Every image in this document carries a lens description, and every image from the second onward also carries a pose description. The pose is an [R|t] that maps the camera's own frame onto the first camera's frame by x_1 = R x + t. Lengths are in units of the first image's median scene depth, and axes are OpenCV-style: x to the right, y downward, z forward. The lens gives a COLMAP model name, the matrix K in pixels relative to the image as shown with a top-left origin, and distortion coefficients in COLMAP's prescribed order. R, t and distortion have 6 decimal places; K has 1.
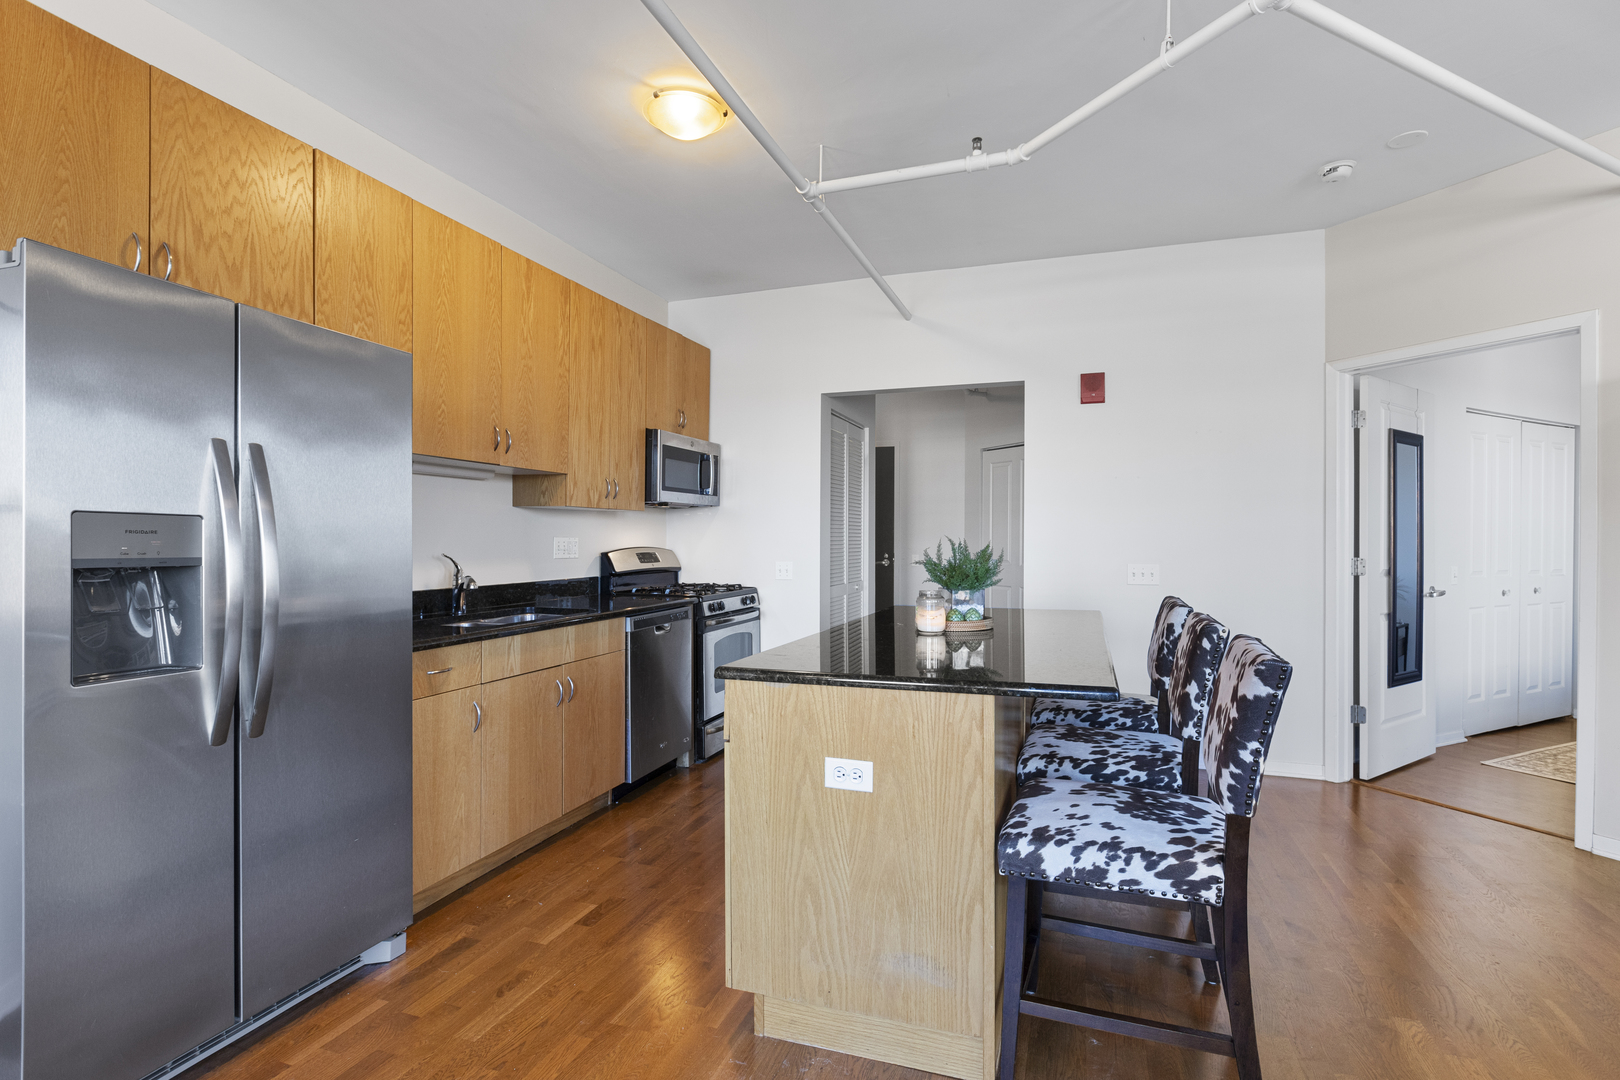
lens RADIAL K [[782.7, 0, 799.1], [0, 782.7, 538.0], [0, 0, 1]] dist [-0.001498, -0.001646]
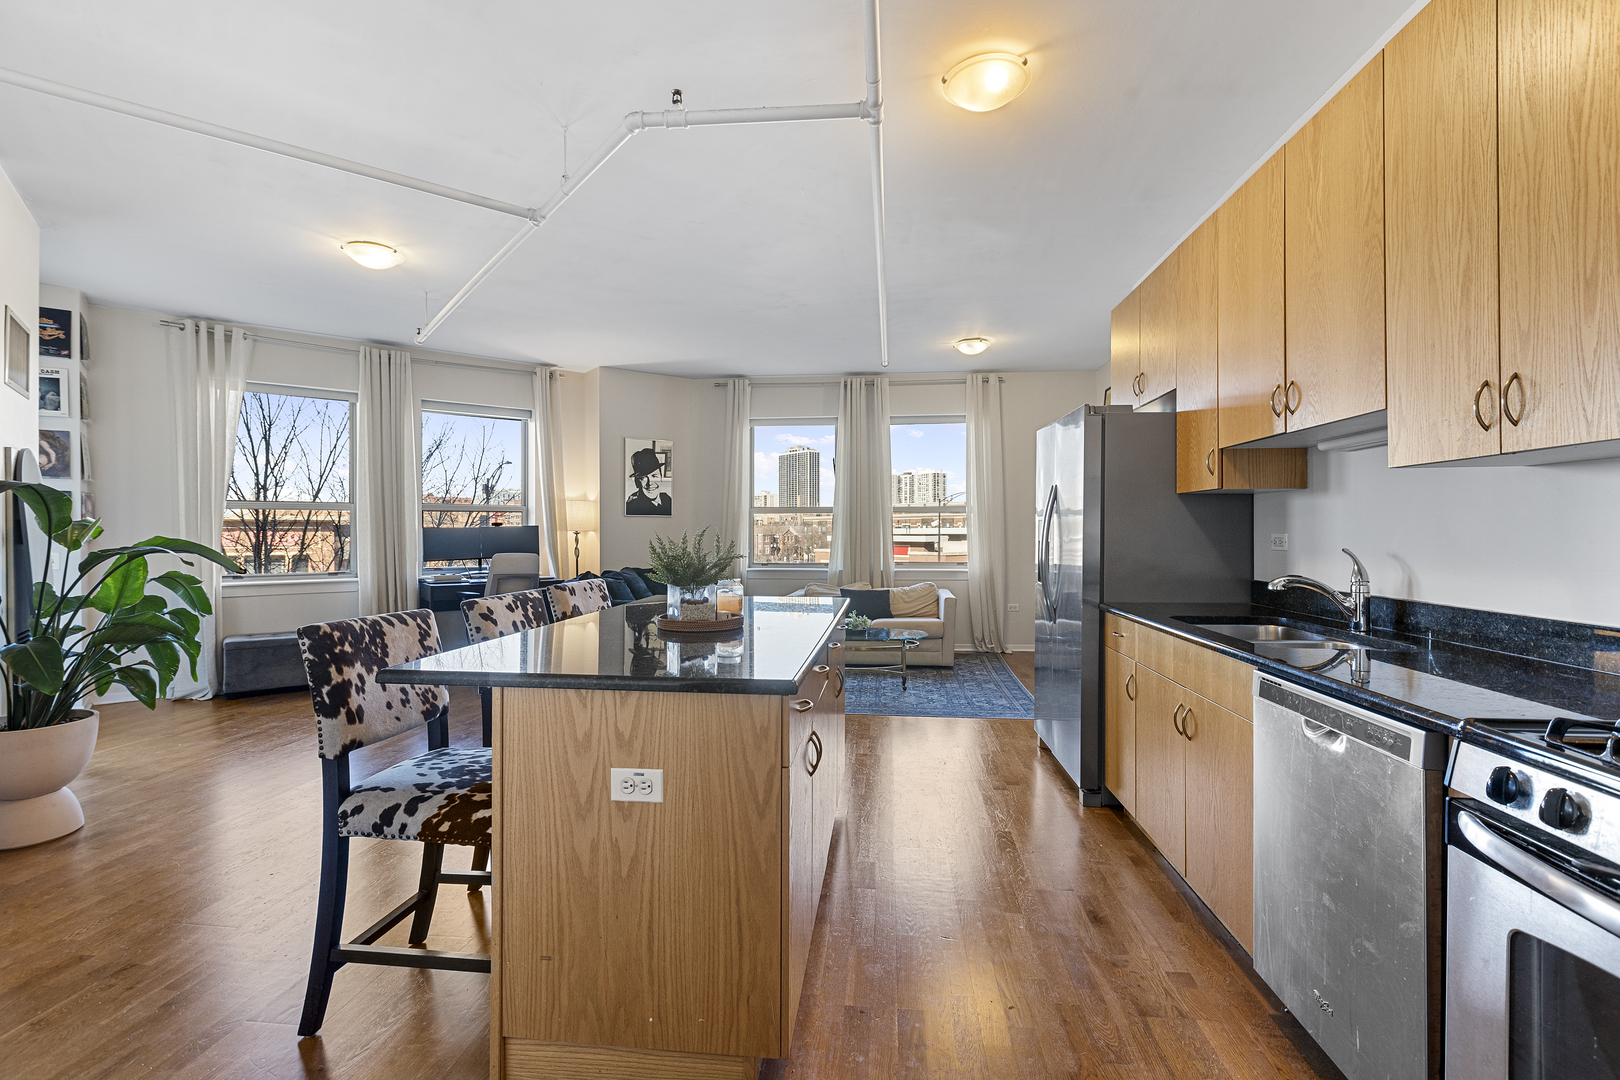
lens RADIAL K [[719.1, 0, 825.5], [0, 719.1, 531.8], [0, 0, 1]] dist [-0.000998, 0.000306]
pose [[-0.964095, -0.005035, -0.265510, 0.195881], [-0.005064, 0.999987, -0.000576, 0.004163], [0.265510, 0.000790, -0.964108, 1.300893]]
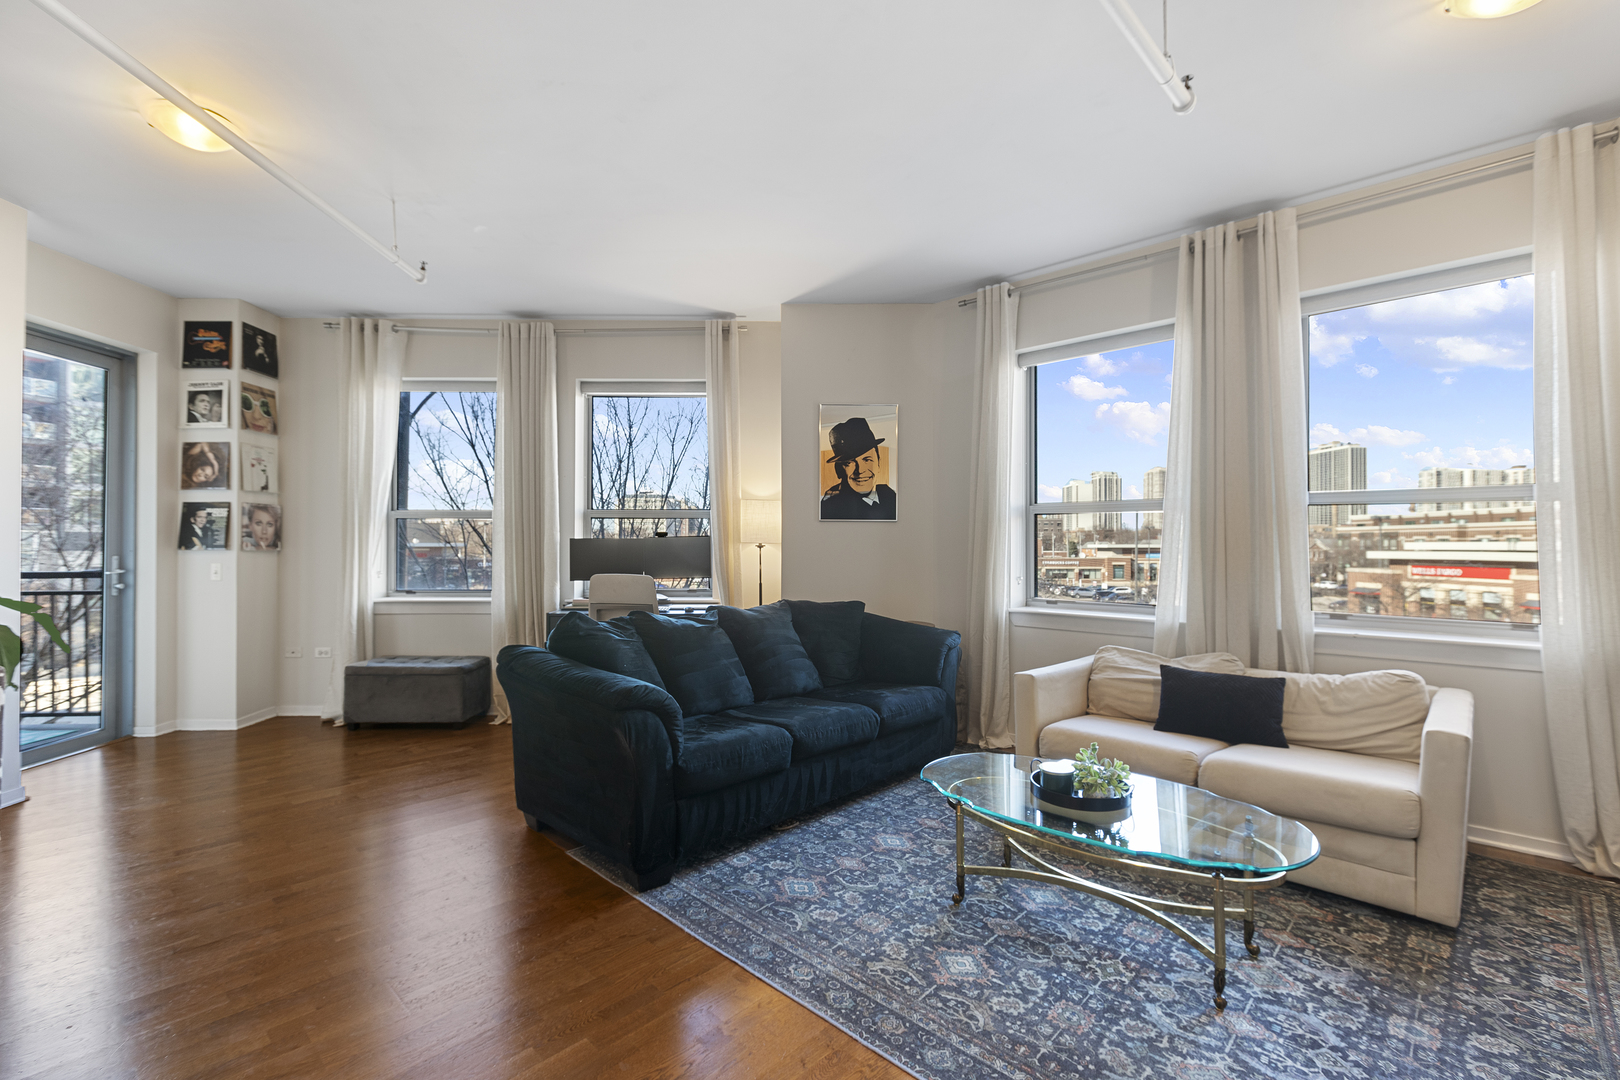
lens RADIAL K [[719.1, 0, 813.6], [0, 719.1, 535.2], [0, 0, 1]] dist [-0.000998, 0.000306]
pose [[-0.924150, -0.004040, 0.382009, -0.254070], [-0.008250, 0.999922, -0.009384, 0.001686], [-0.381942, -0.011823, -0.924111, 0.549274]]
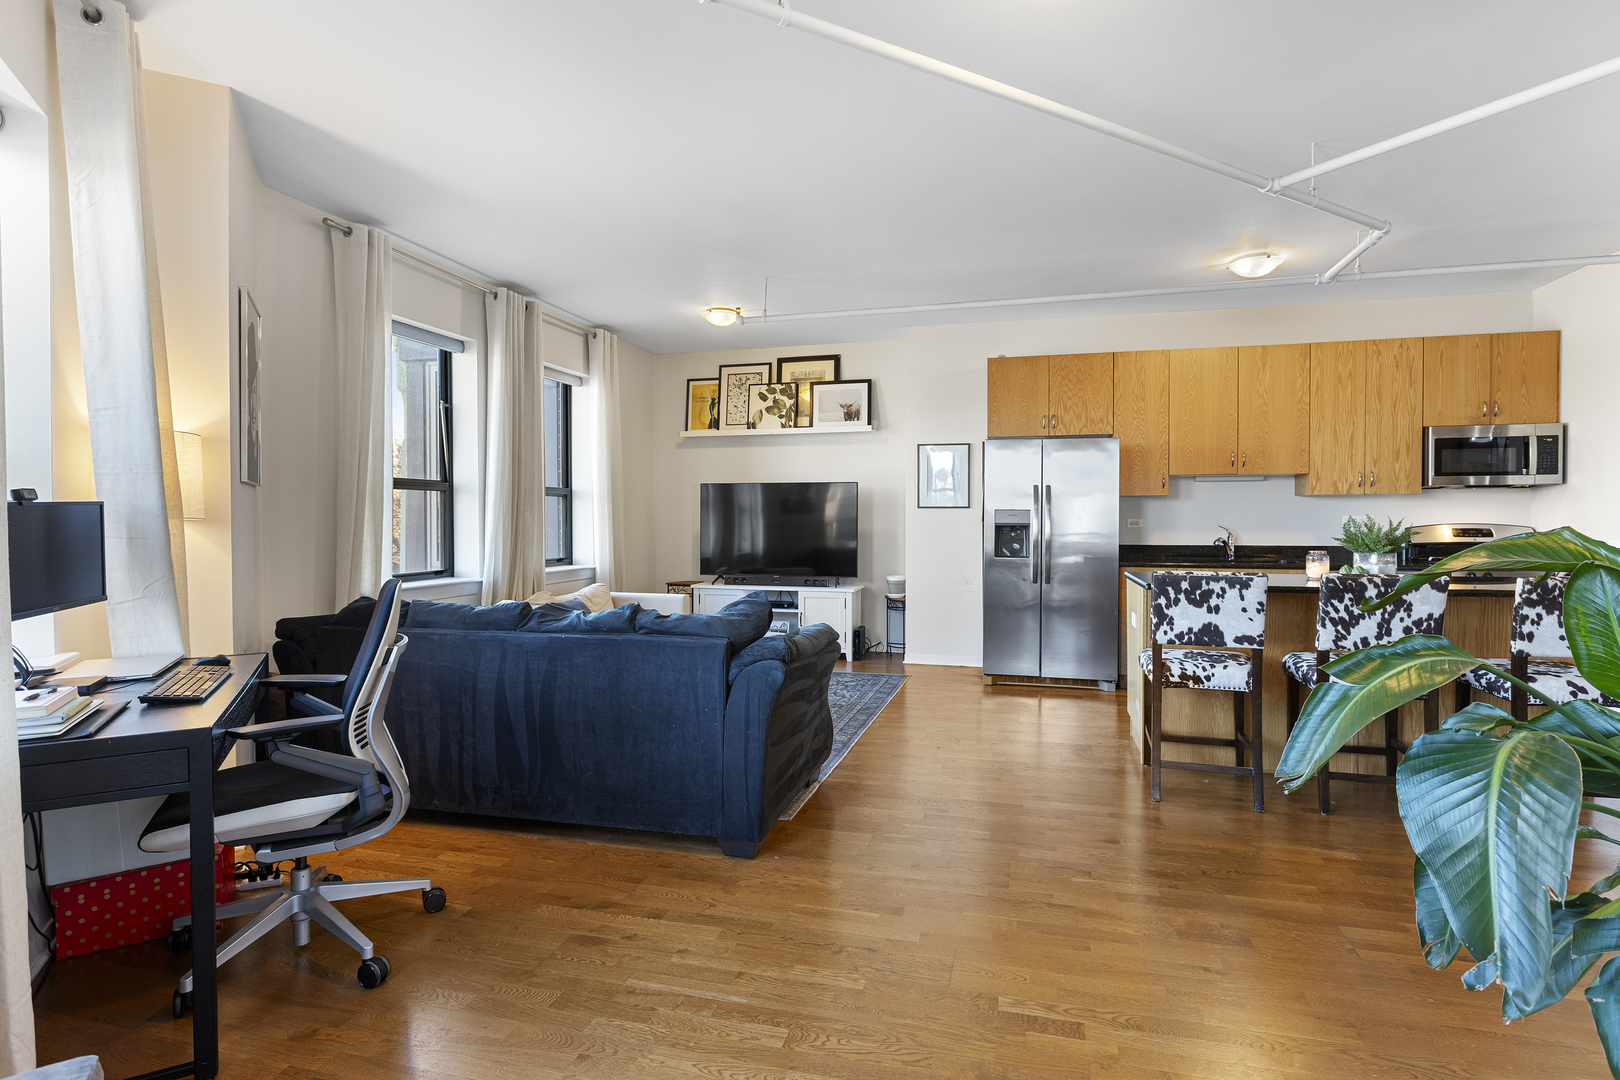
lens RADIAL K [[782.7, 0, 815.6], [0, 782.7, 528.0], [0, 0, 1]] dist [-0.001498, -0.001646]
pose [[0.092639, 0.007823, -0.995669, 1.047261], [0.002979, 0.999962, 0.008134, 0.007083], [0.995695, -0.003720, 0.092612, -0.074023]]
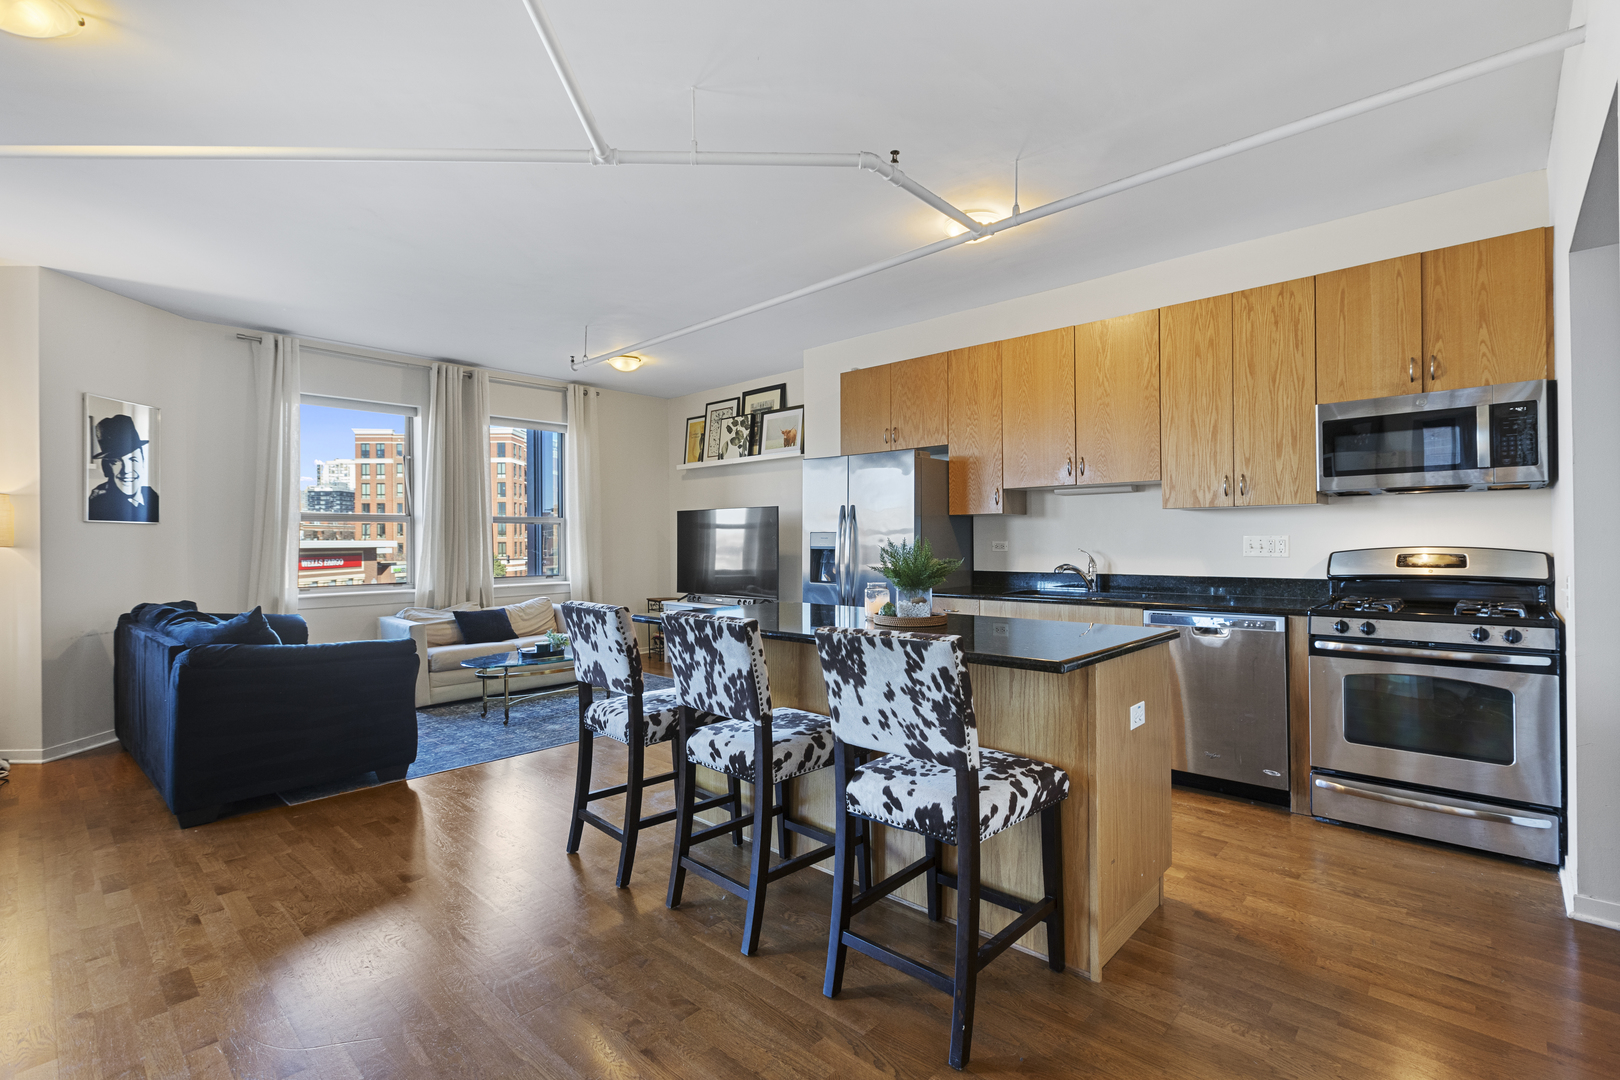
lens RADIAL K [[719.1, 0, 814.5], [0, 719.1, 537.4], [0, 0, 1]] dist [-0.000998, 0.000306]
pose [[-0.375655, -0.007390, -0.926730, 0.805251], [0.005440, 0.999933, -0.010179, 0.007533], [0.926744, -0.008865, -0.375590, 0.876597]]
